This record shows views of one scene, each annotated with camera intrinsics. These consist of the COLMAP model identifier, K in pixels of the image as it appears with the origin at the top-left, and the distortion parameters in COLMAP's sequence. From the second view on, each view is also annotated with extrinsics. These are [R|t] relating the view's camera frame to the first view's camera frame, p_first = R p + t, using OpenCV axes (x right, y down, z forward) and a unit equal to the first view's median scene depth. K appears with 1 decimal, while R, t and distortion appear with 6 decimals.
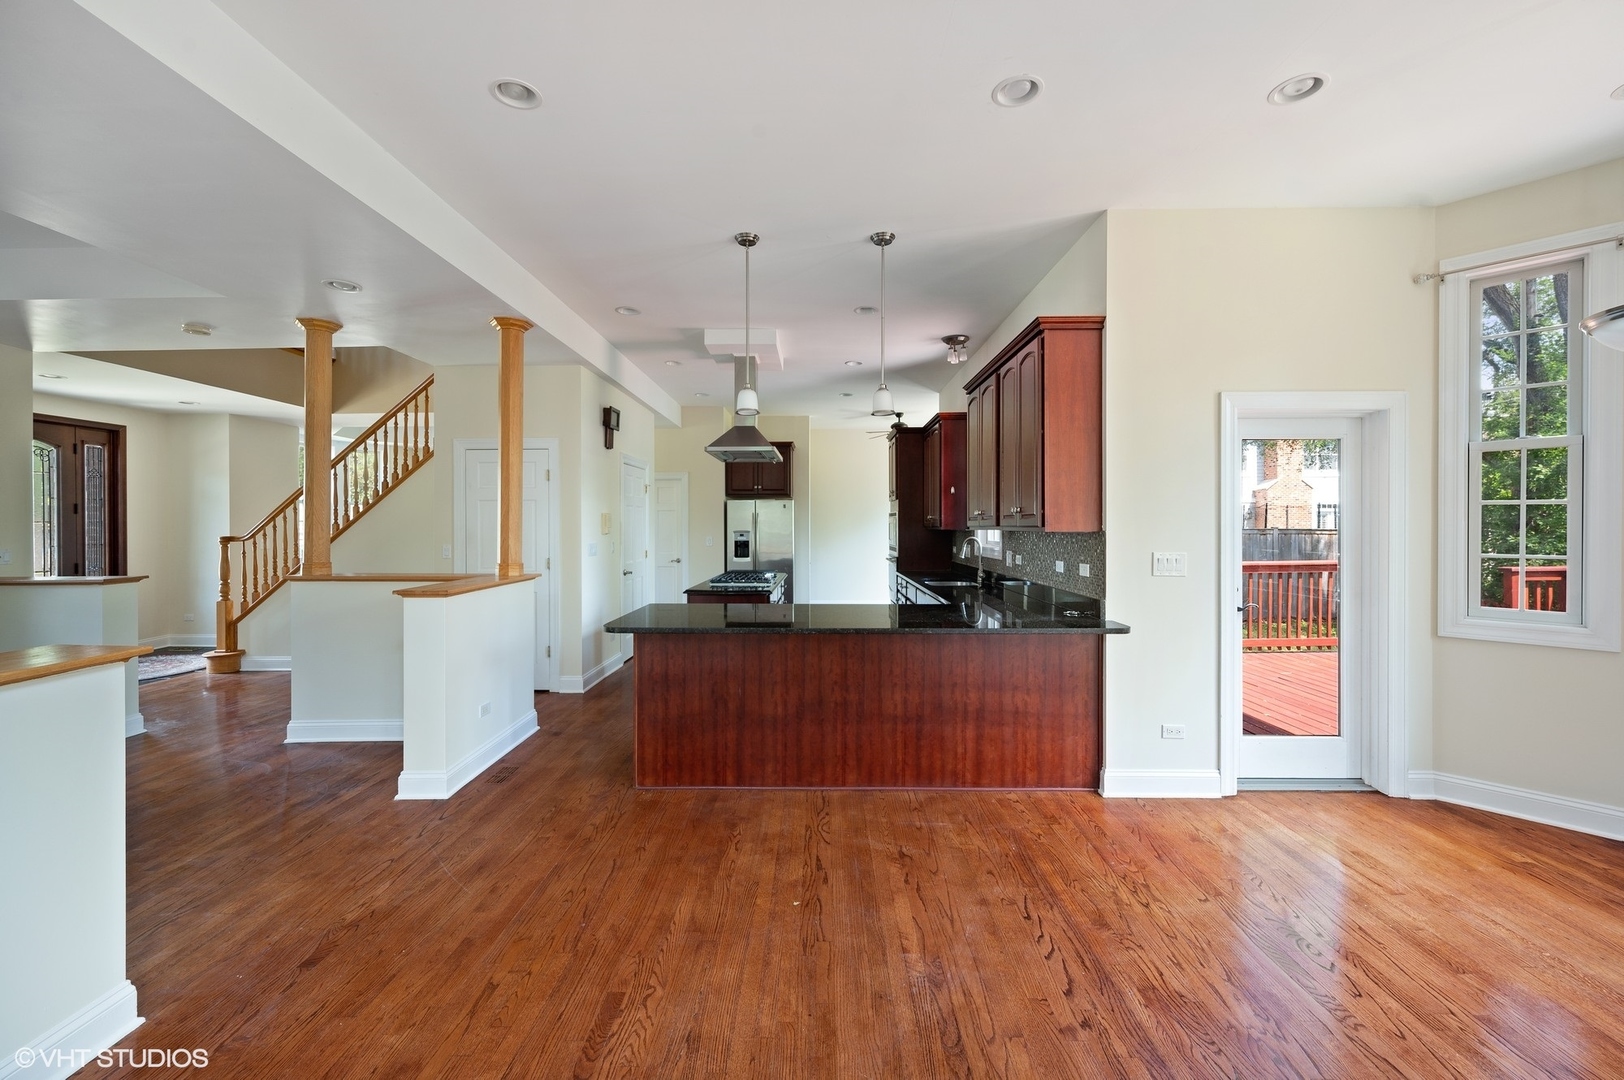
lens RADIAL K [[646.3, 0, 811.5], [0, 646.3, 528.8], [0, 0, 1]] dist [-0.001351, -0.000331]
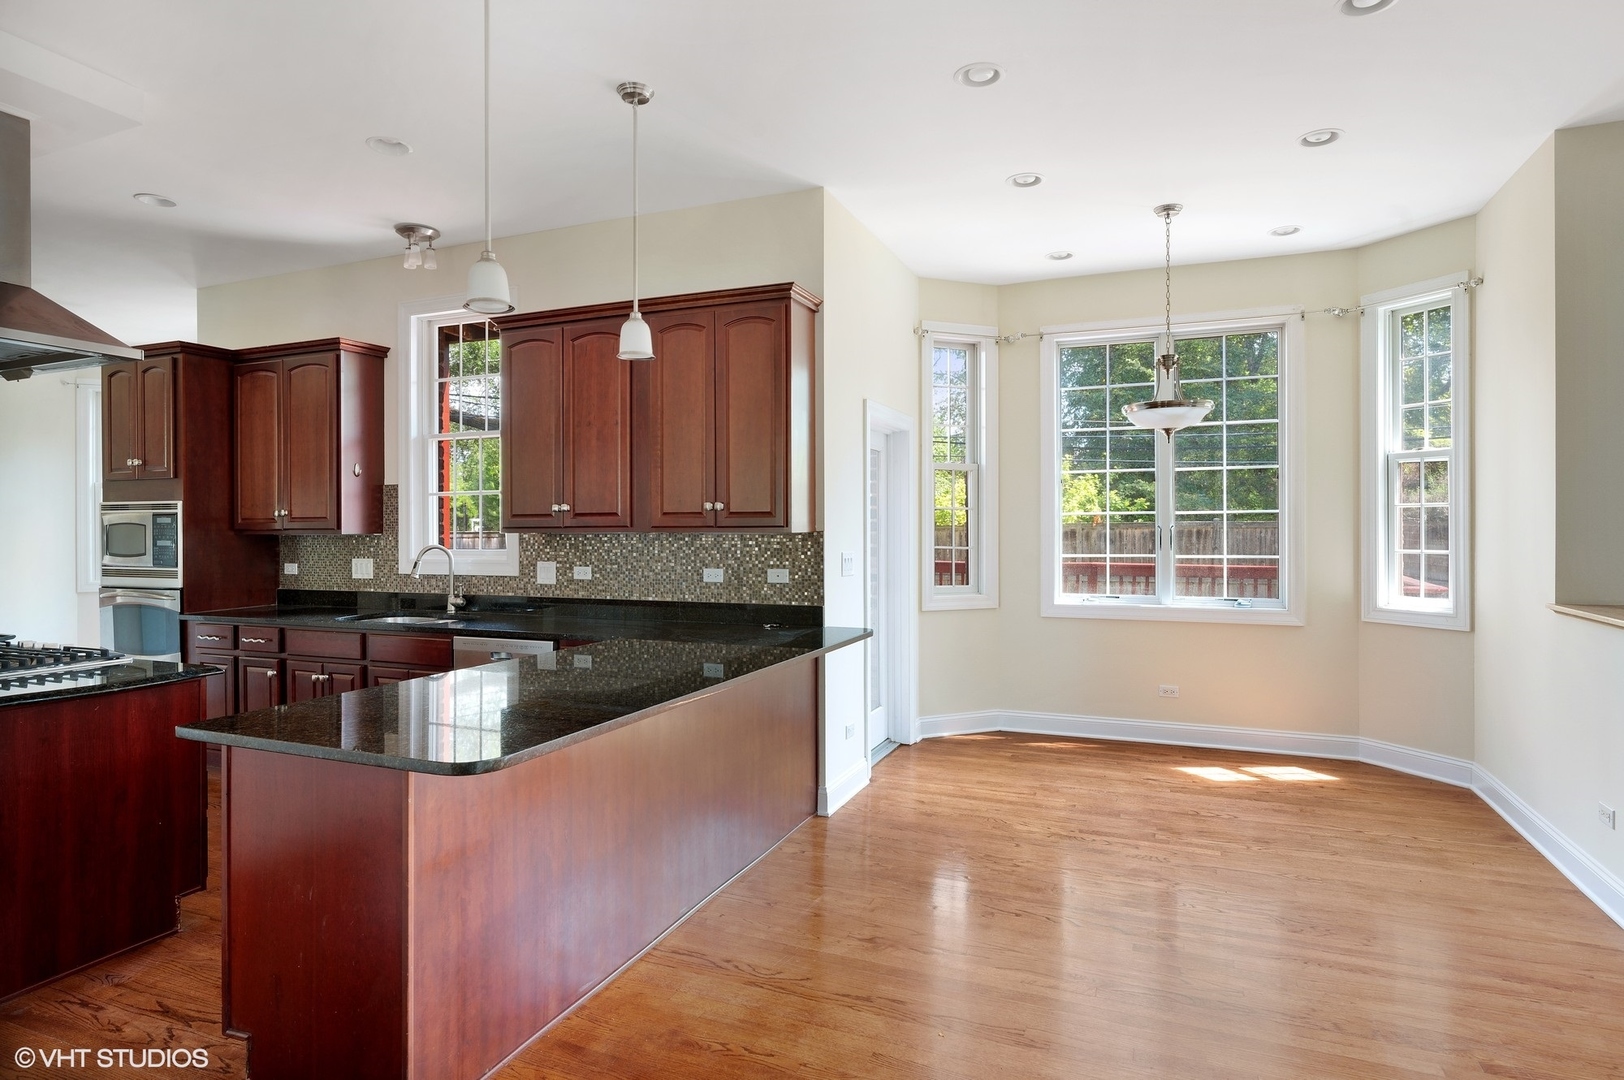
lens RADIAL K [[880.6, 0, 816.7], [0, 880.6, 527.7], [0, 0, 1]] dist [-0.002153, -0.002003]
pose [[0.366602, -0.002887, 0.930373, -0.742660], [0.008772, 0.999961, -0.000354, -0.000898], [-0.930337, 0.008291, 0.366613, 0.554383]]
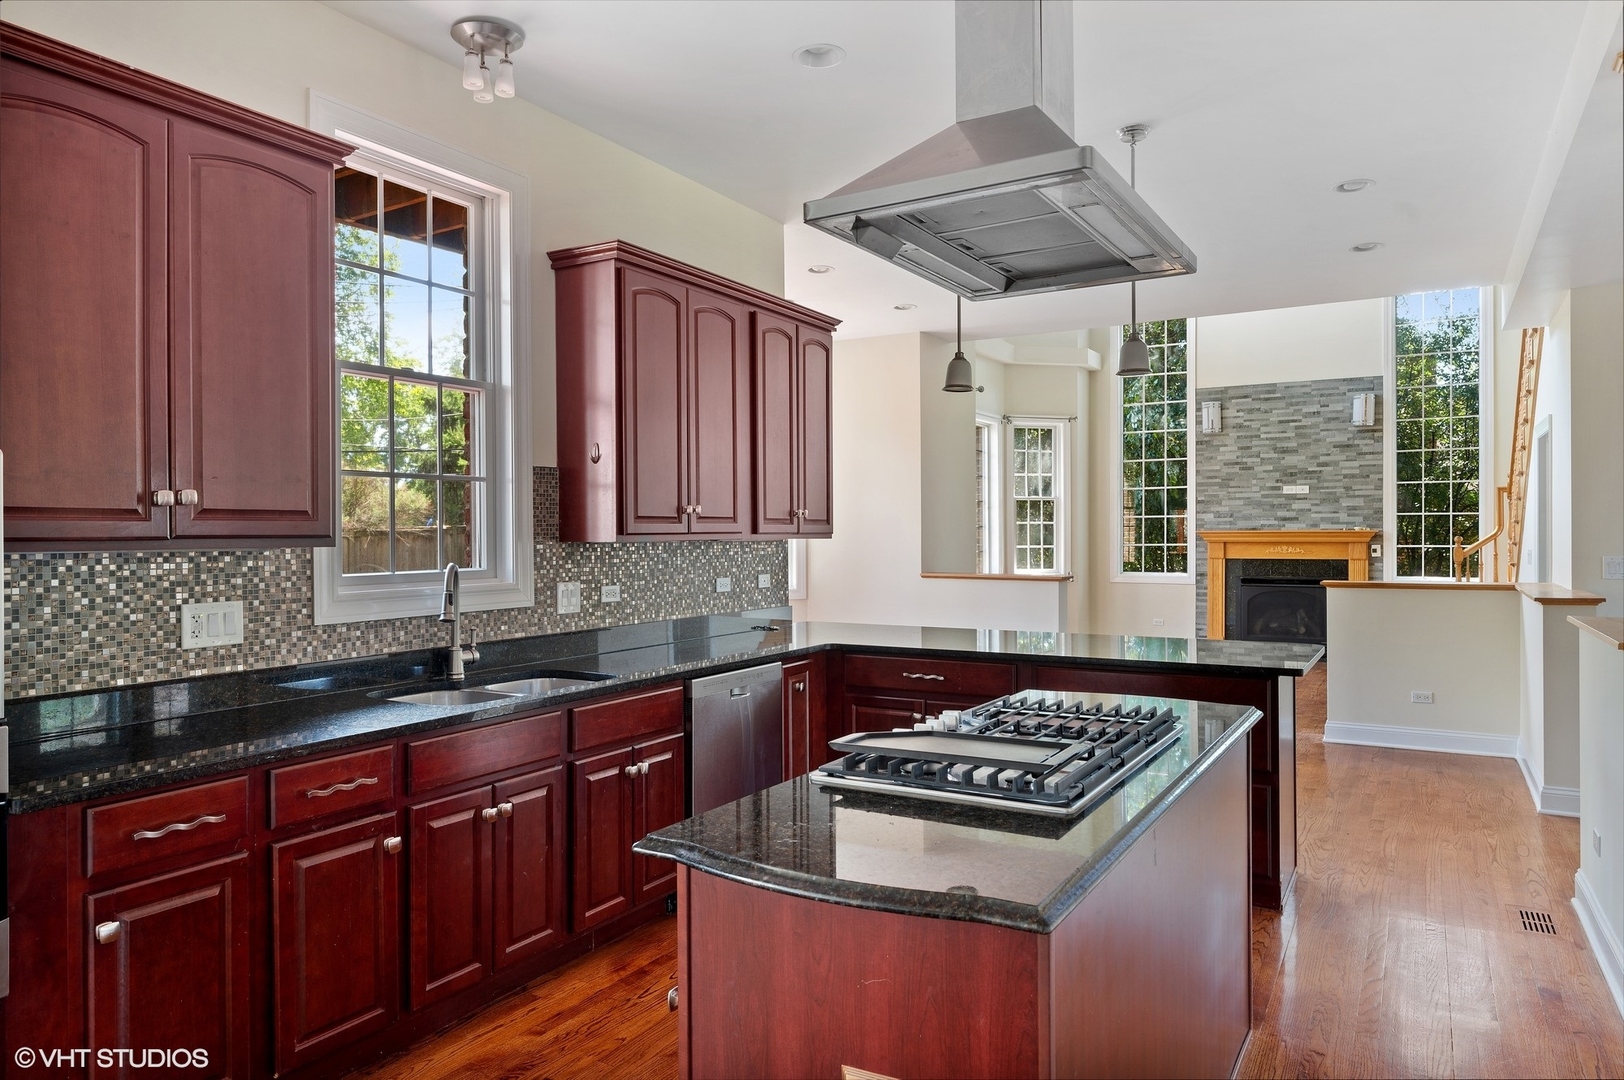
lens RADIAL K [[1043.7, 0, 814.2], [0, 1043.7, 536.8], [0, 0, 1]] dist [0.002404, -0.000601]
pose [[-0.868649, 0.003105, 0.495419, -0.410396], [0.008180, 0.999934, 0.008077, -0.010578], [-0.495361, 0.011069, -0.868617, 2.458895]]
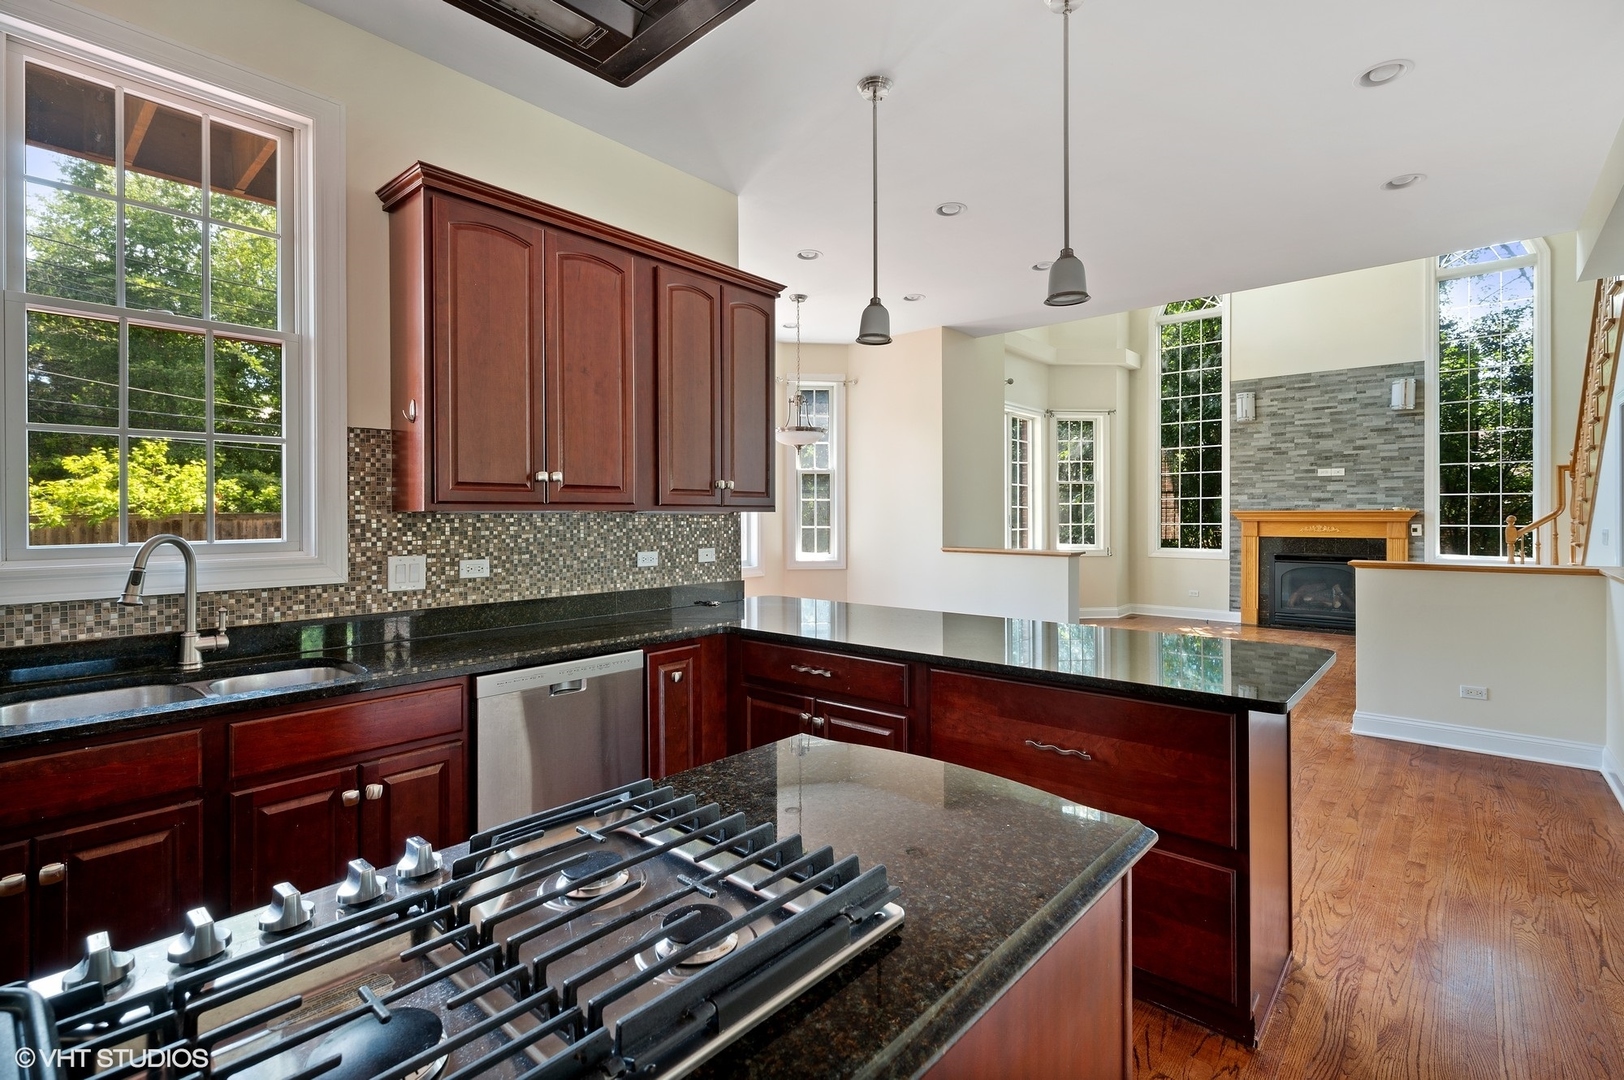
lens RADIAL K [[745.0, 0, 811.1], [0, 745.0, 516.4], [0, 0, 1]] dist [0.001365, 0.001011]
pose [[-0.759854, 0.002680, 0.650088, -0.398752], [0.006726, 0.999970, 0.003740, 0.008093], [-0.650059, 0.007214, -0.759850, 1.849543]]
